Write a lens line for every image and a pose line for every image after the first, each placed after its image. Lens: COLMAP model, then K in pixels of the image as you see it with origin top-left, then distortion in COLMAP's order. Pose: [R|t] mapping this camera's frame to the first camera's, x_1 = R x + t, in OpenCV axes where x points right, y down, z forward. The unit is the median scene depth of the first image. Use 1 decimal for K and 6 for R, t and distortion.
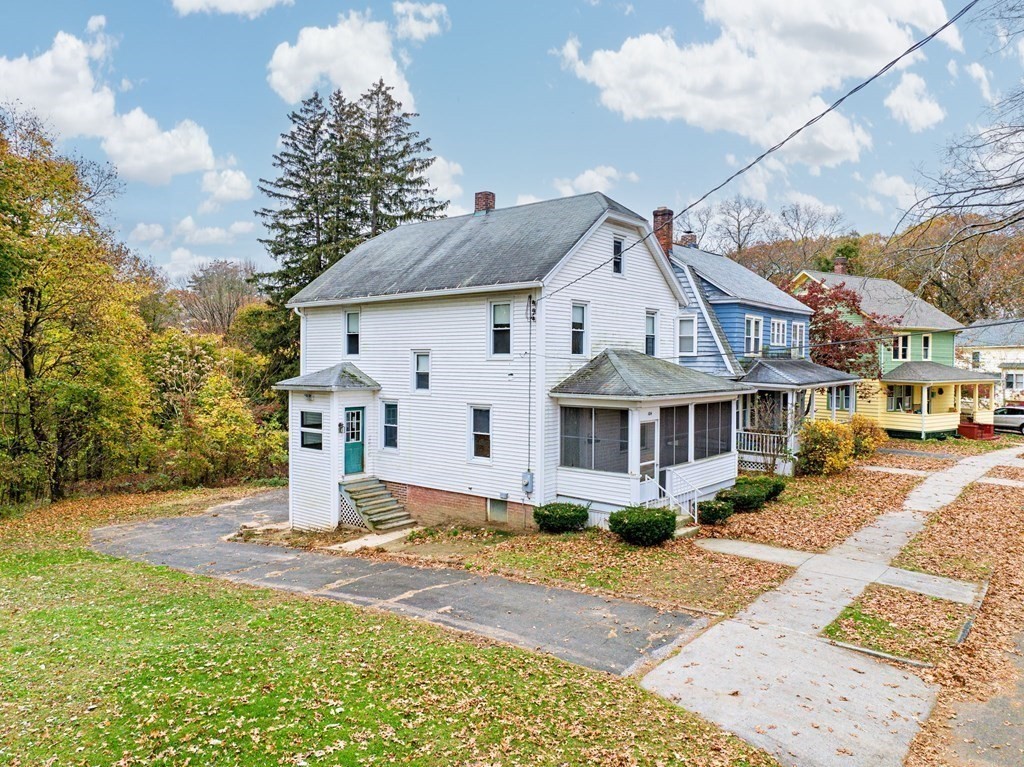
lens RADIAL K [[716.2, 0, 512.0], [0, 716.2, 383.5], [0, 0, 1]] dist [-0.039810, 0.000930]
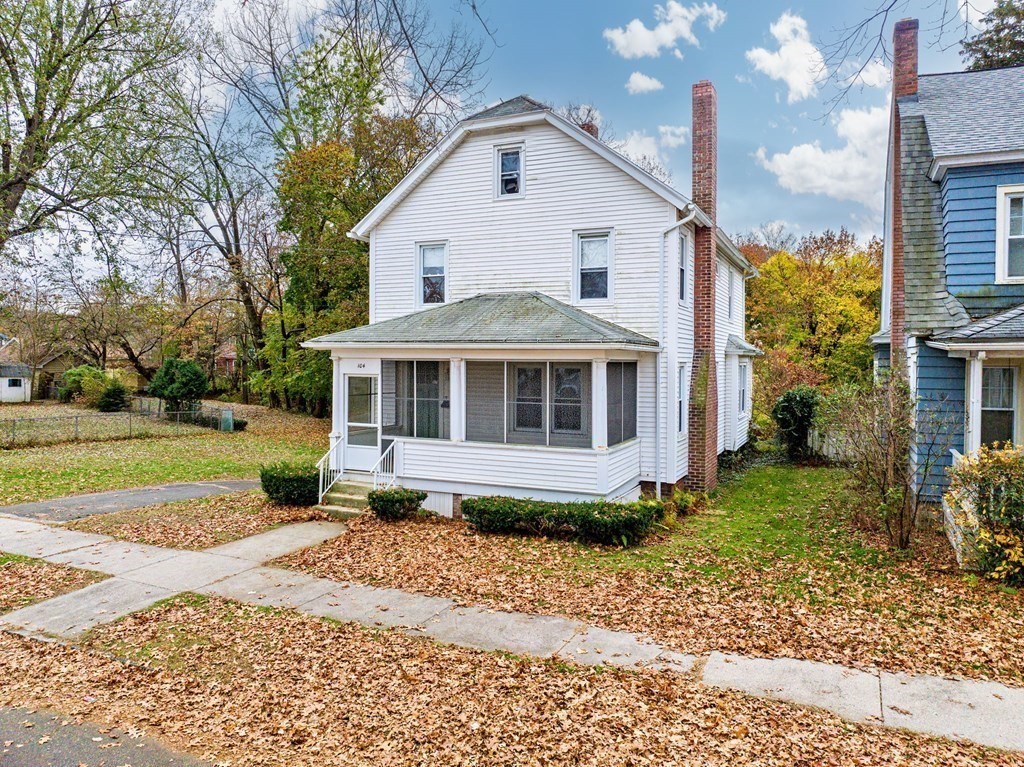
lens RADIAL K [[716.2, 0, 512.0], [0, 716.2, 383.5], [0, 0, 1]] dist [-0.039810, 0.000930]
pose [[0.260372, 0.028900, -0.965076, 0.947444], [-0.035646, 0.999158, 0.020303, 0.035361], [0.964850, 0.029115, 0.261183, 0.857896]]
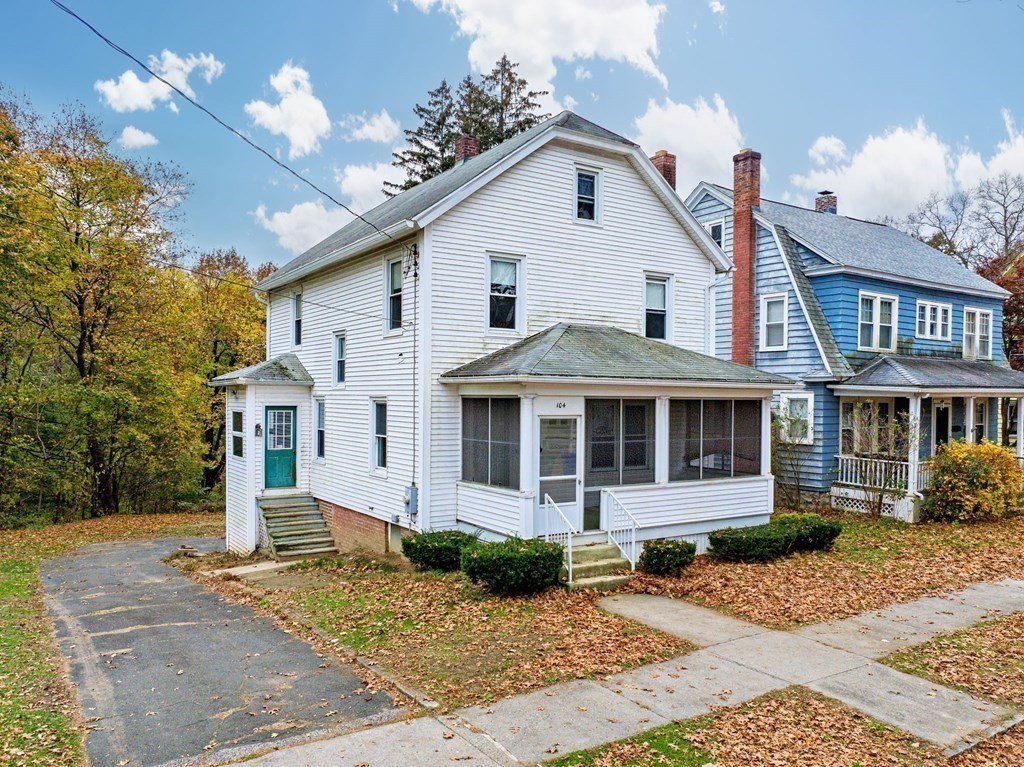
lens RADIAL K [[791.3, 0, 538.2], [0, 791.3, 424.4], [0, 0, 1]] dist [-0.044887, 0.000251]
pose [[0.958853, 0.012378, -0.283633, 0.348471], [-0.012327, 0.999922, 0.001967, 0.053257], [0.283635, 0.001610, 0.958931, 0.242937]]
